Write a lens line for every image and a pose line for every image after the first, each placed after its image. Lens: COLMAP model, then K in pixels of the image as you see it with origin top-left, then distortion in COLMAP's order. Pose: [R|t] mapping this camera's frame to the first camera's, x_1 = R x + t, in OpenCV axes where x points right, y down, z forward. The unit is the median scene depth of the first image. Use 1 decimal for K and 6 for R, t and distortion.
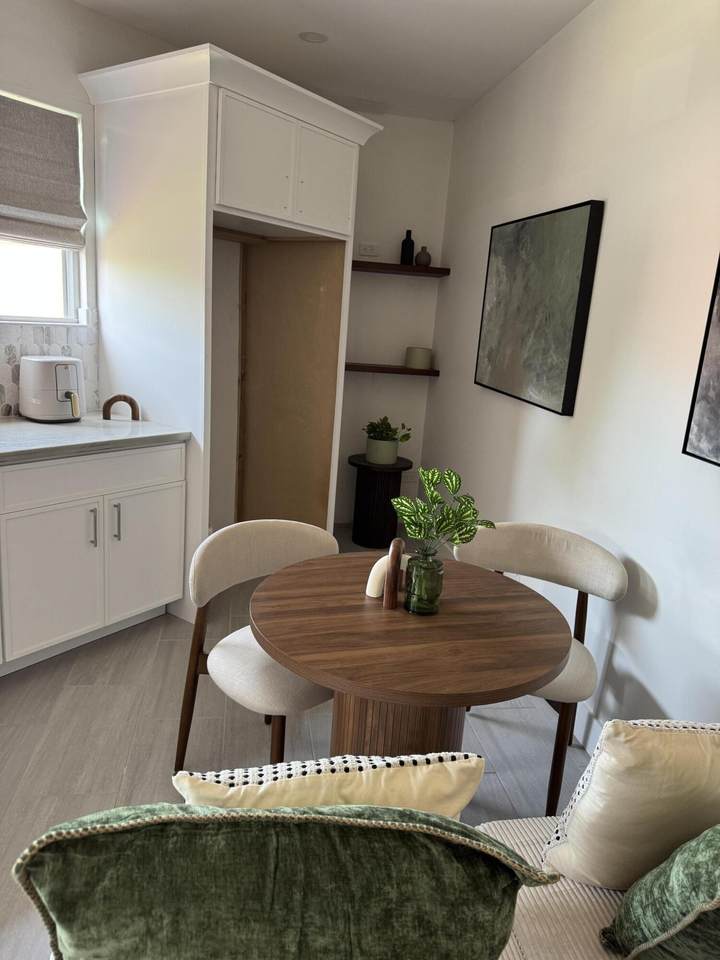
lens RADIAL K [[687.6, 0, 361.8], [0, 687.6, 471.1], [0, 0, 1]] dist [0.062553, -0.075216]
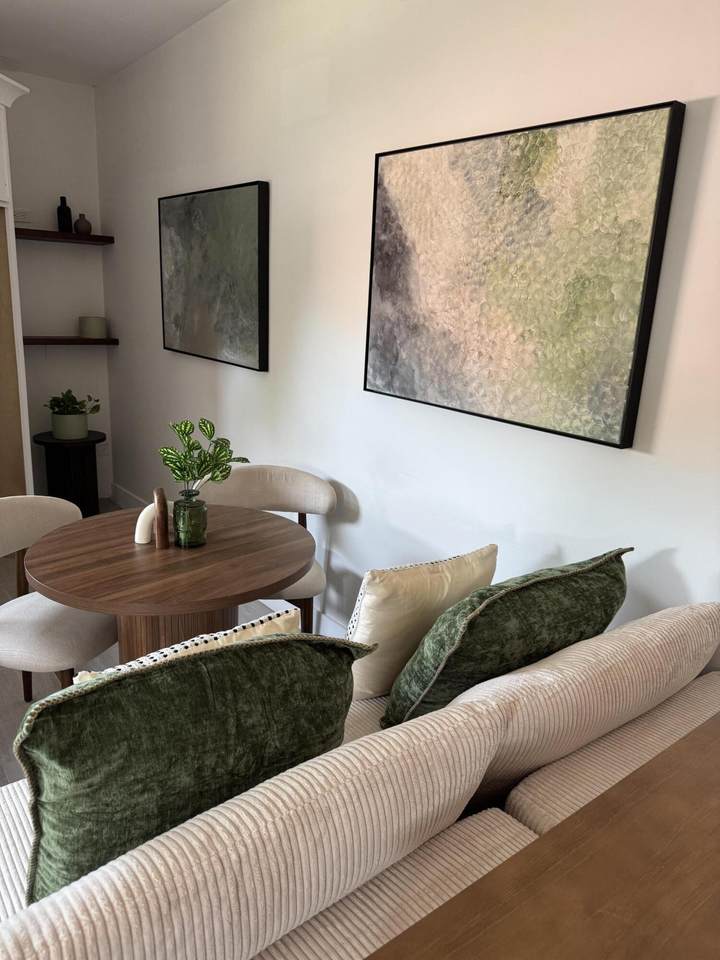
lens RADIAL K [[687.6, 0, 361.8], [0, 687.6, 471.1], [0, 0, 1]] dist [0.062553, -0.075216]
pose [[0.877114, -0.147927, 0.456933, -0.135154], [0.126491, 0.988947, 0.077353, 0.021033], [-0.463326, -0.010050, 0.886131, -0.123748]]
